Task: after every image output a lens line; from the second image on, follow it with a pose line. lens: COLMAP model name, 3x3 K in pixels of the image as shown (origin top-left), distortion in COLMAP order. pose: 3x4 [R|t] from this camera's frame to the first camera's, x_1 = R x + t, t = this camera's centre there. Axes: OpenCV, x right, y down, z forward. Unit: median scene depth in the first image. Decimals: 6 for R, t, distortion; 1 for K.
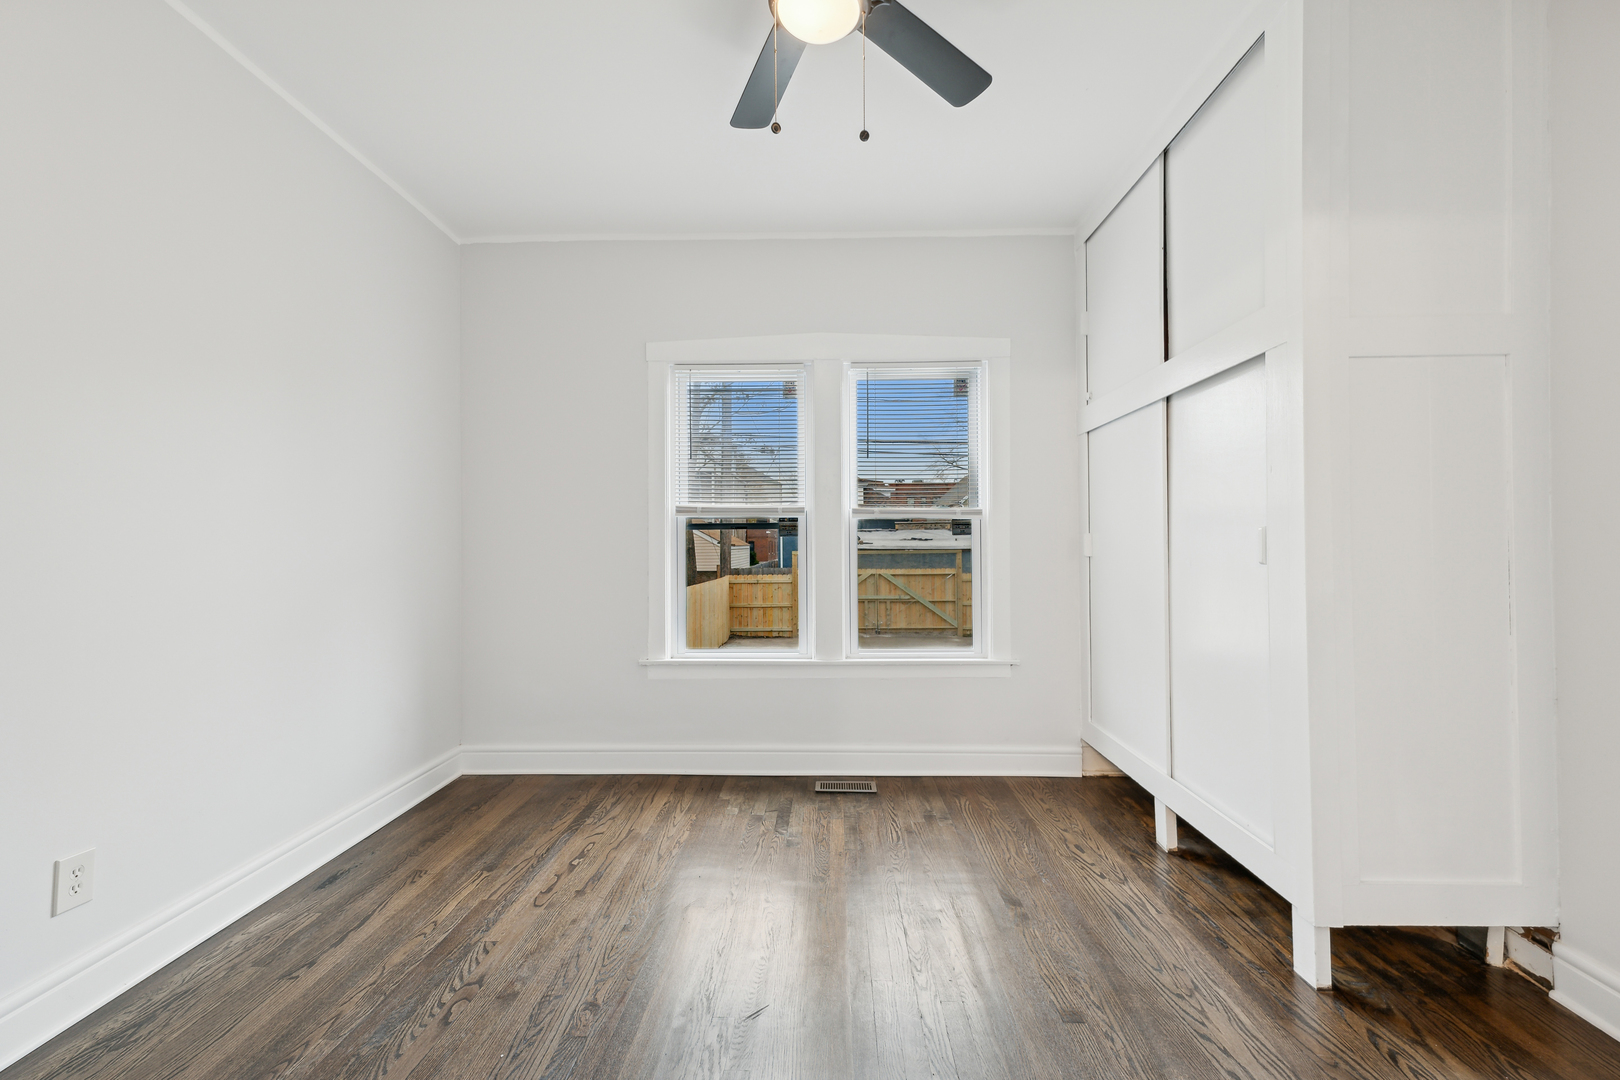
lens RADIAL K [[704.8, 0, 823.5], [0, 704.8, 543.1], [0, 0, 1]] dist [0.027355, -0.000620]
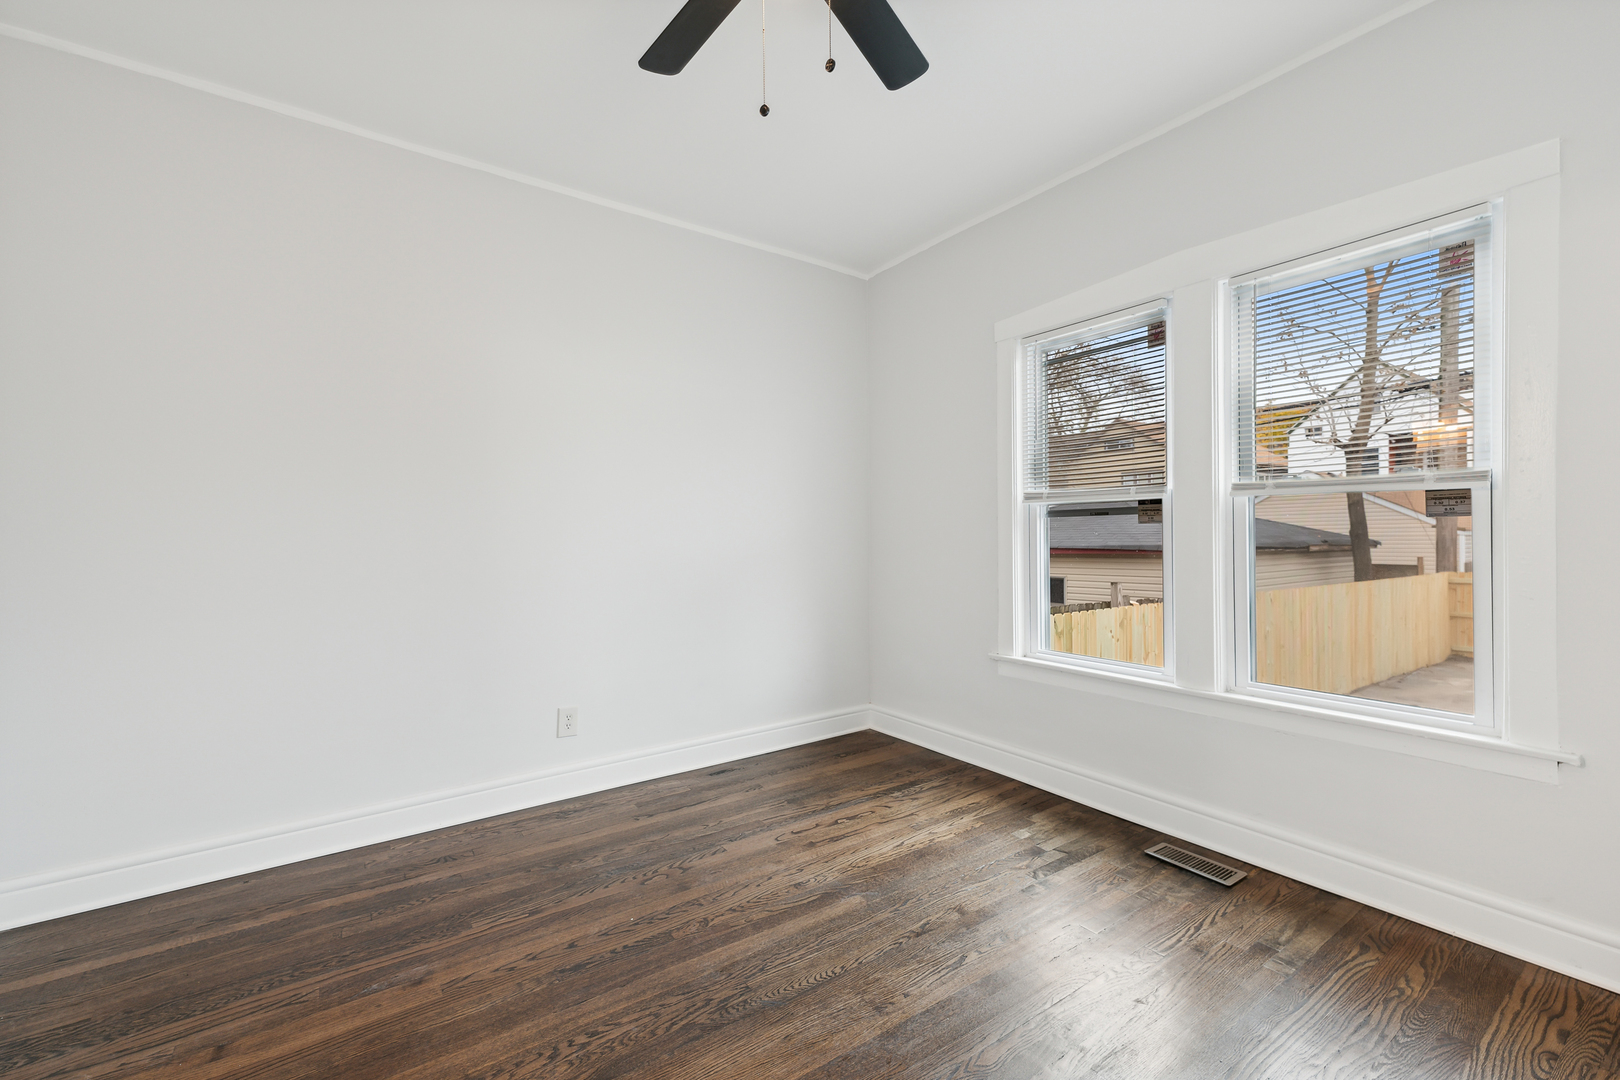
lens RADIAL K [[704.8, 0, 812.7], [0, 704.8, 542.3], [0, 0, 1]] dist [0.027355, -0.000620]
pose [[0.579361, 0.007480, -0.815037, 0.436873], [0.009490, 0.999828, 0.015921, -0.005439], [0.815016, -0.016959, 0.579191, 0.270995]]
